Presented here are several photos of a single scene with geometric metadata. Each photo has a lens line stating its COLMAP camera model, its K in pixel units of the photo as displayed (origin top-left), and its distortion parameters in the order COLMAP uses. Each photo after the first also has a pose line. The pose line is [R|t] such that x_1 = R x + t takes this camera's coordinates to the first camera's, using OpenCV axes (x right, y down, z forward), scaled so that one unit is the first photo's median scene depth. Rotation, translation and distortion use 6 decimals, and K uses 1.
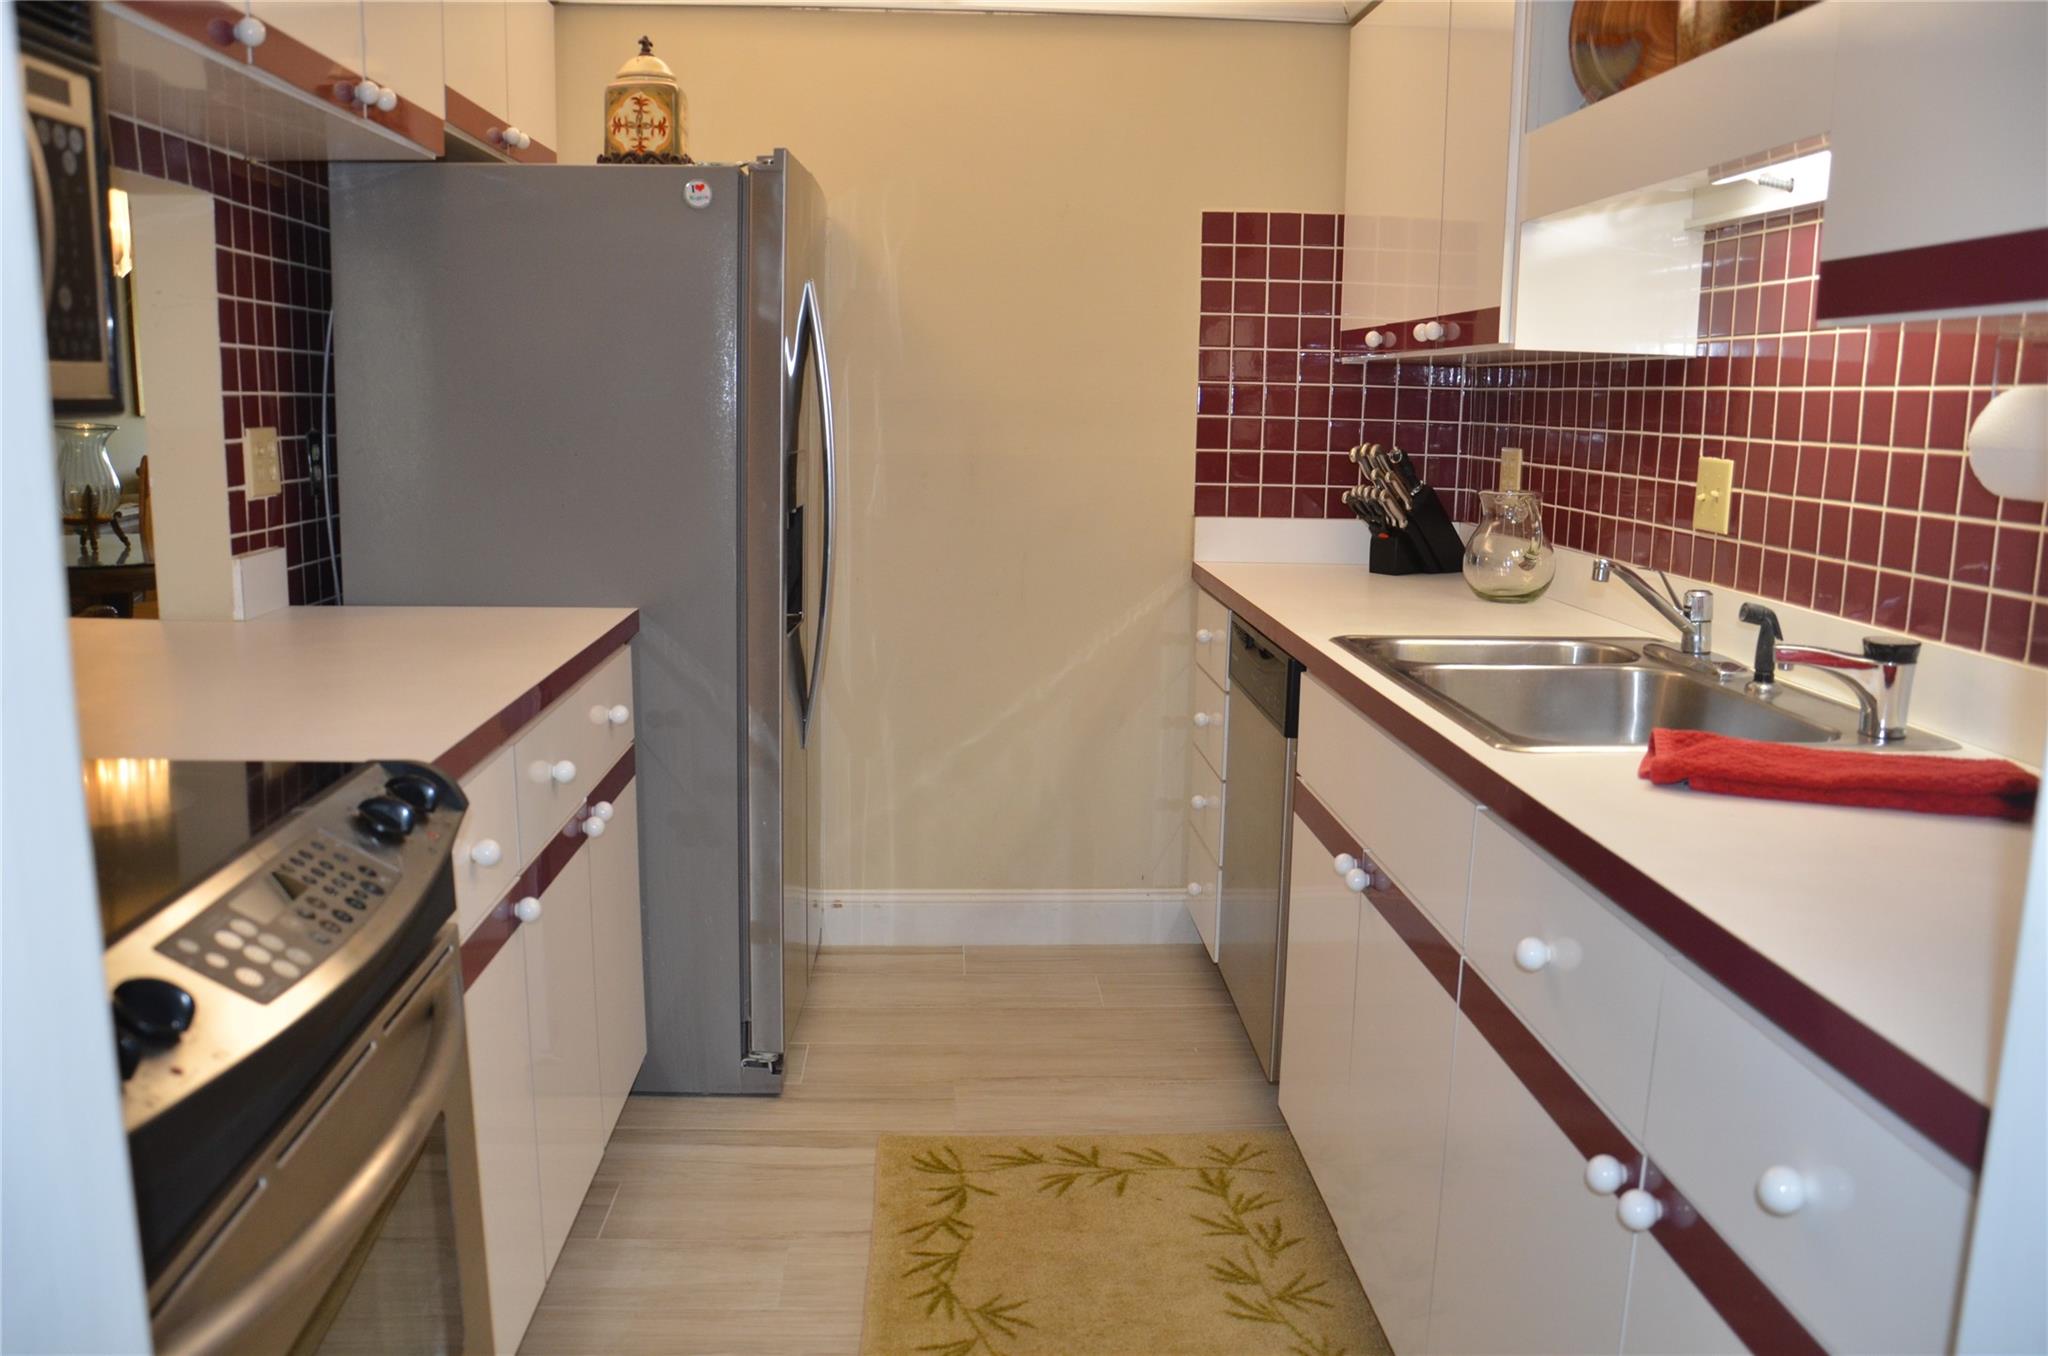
lens RADIAL K [[1592.3, 0, 1012.2], [0, 1592.3, 701.5], [0, 0, 1]] dist [-0.149177, 0.123414]
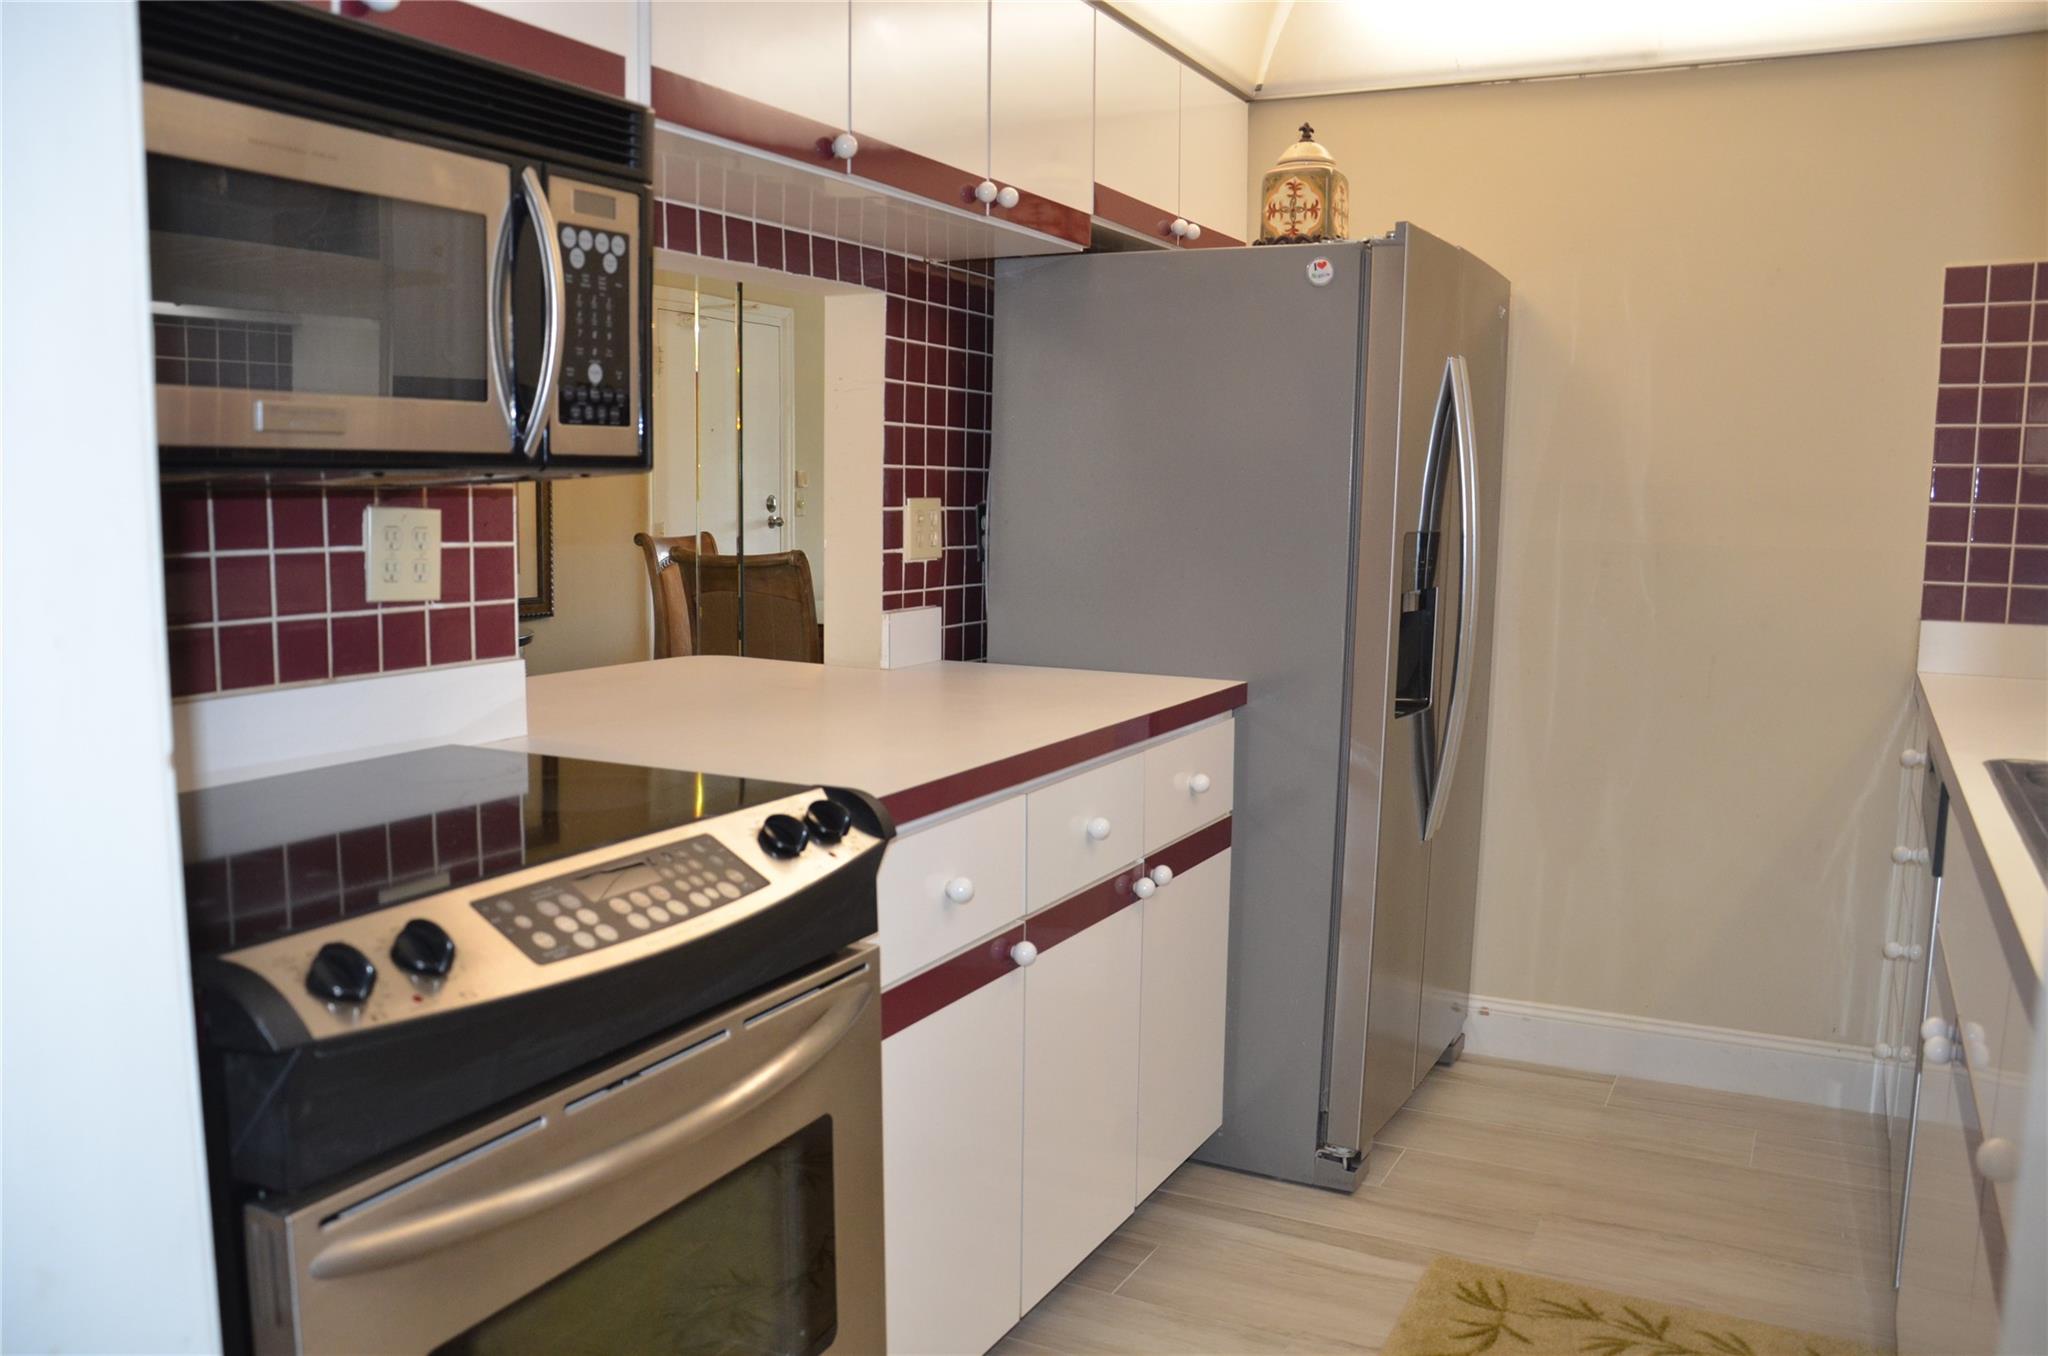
lens RADIAL K [[1592.3, 0, 1012.2], [0, 1592.3, 701.5], [0, 0, 1]] dist [-0.149177, 0.123414]
pose [[0.869459, 0.060677, -0.490265, 0.132597], [-0.090078, 0.995263, -0.036572, 0.004069], [0.485723, 0.075960, 0.870806, 0.046807]]
